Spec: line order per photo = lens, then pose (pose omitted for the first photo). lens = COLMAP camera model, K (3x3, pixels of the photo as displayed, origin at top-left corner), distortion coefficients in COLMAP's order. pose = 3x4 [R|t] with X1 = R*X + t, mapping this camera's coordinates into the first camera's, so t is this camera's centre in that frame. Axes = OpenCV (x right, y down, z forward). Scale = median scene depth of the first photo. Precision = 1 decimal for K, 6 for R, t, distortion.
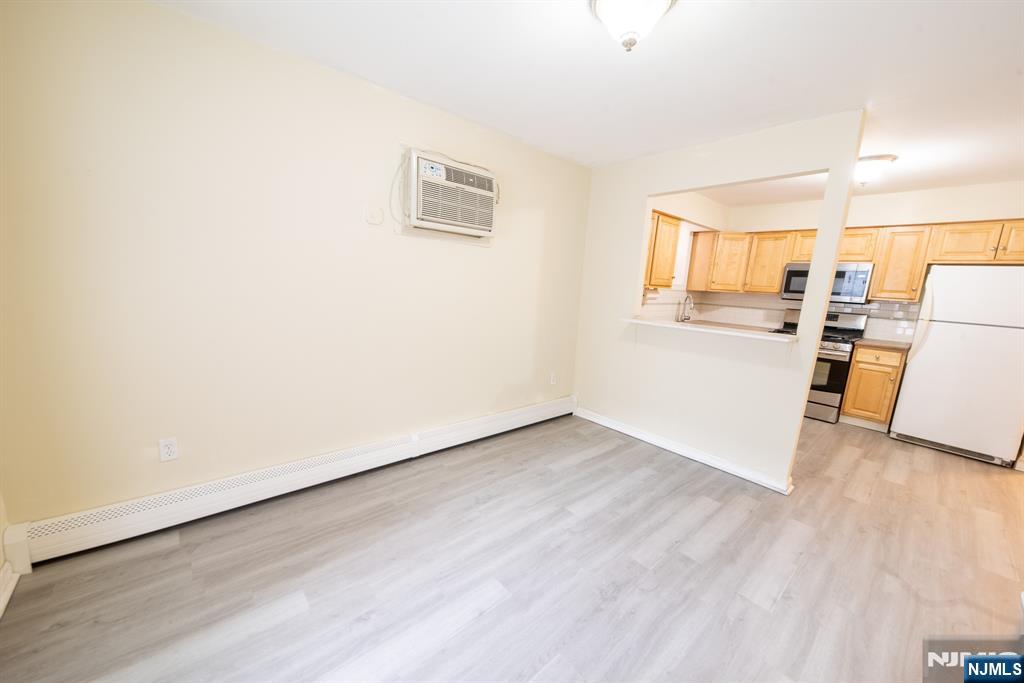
lens RADIAL K [[377.8, 0, 511.5], [0, 377.8, 343.0], [0, 0, 1]] dist [-0.005481, -0.000615]
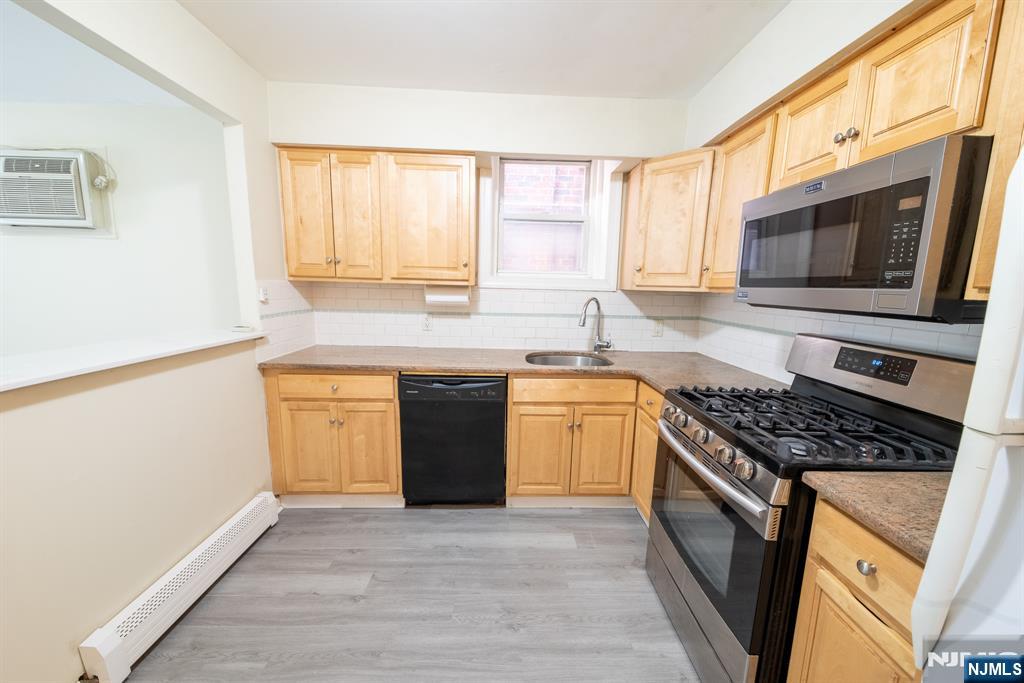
lens RADIAL K [[383.8, 0, 516.0], [0, 383.8, 348.4], [0, 0, 1]] dist [-0.001384, -0.004761]
pose [[0.783728, 0.067132, -0.617466, 1.130288], [-0.086516, 0.996249, -0.001497, -0.081838], [0.615049, 0.054594, 0.786596, 0.849443]]
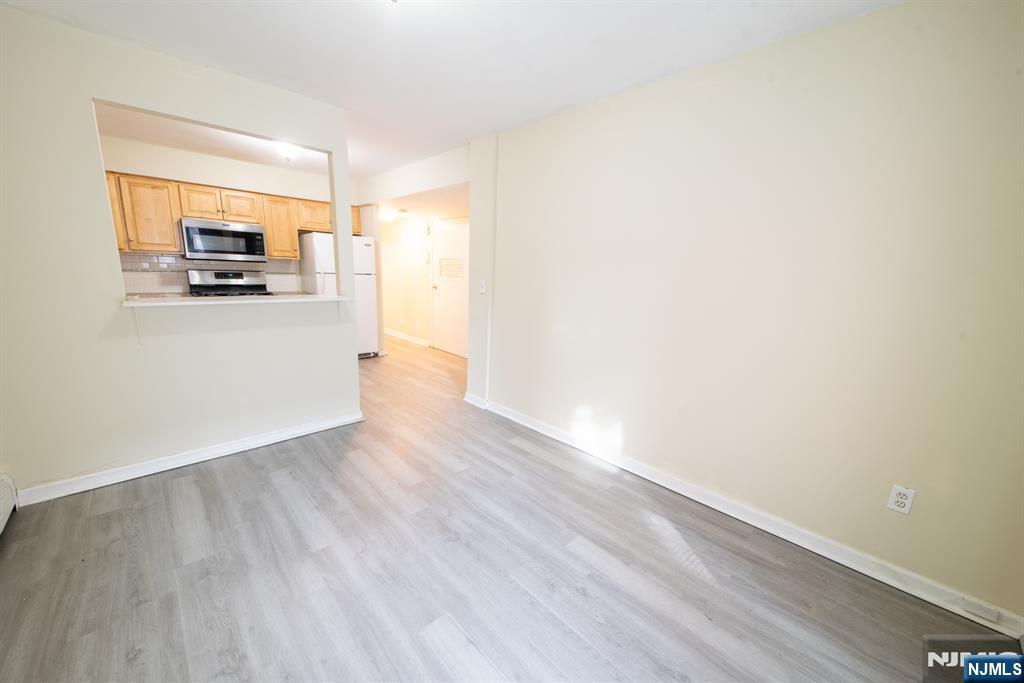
lens RADIAL K [[377.8, 0, 516.1], [0, 377.8, 344.6], [0, 0, 1]] dist [-0.005481, -0.000615]
pose [[-0.061734, -0.252187, 0.965707, -0.371042], [0.119954, 0.958665, 0.258016, -0.085851], [-0.990858, 0.131769, -0.028932, 0.395265]]
